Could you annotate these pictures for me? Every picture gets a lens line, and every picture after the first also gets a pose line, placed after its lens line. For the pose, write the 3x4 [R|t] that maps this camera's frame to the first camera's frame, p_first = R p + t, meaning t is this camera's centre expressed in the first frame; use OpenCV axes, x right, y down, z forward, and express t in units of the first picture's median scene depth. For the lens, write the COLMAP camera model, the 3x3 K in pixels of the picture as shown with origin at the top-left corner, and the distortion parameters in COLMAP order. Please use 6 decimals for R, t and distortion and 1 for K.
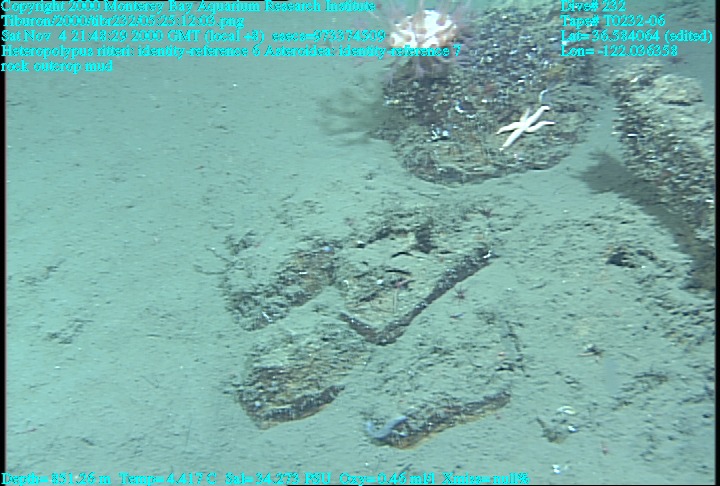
lens RADIAL K [[972.6, 0, 360.4], [0, 972.6, 240.2], [0, 0, 1]] dist [0.207303, 0.000000]
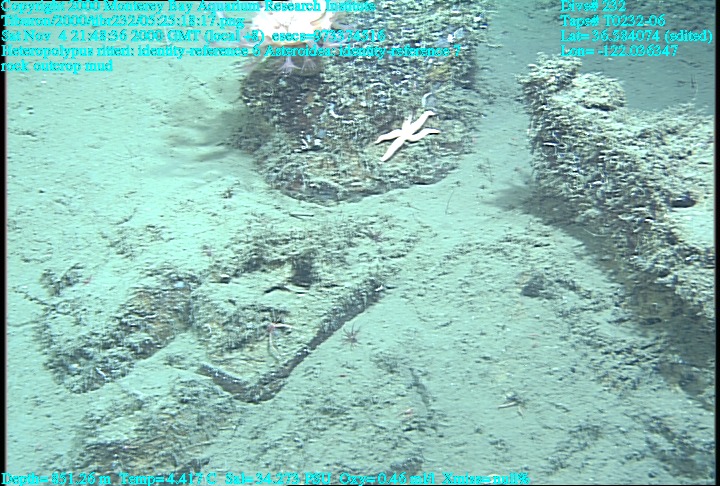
lens RADIAL K [[972.6, 0, 360.0], [0, 972.6, 244.3], [0, 0, 1]] dist [0.207303, 0.000000]
pose [[0.980095, -0.020565, 0.197463, -0.049849], [0.022391, 0.999725, -0.007022, -0.016213], [-0.197264, 0.011304, 0.980285, 0.187007]]
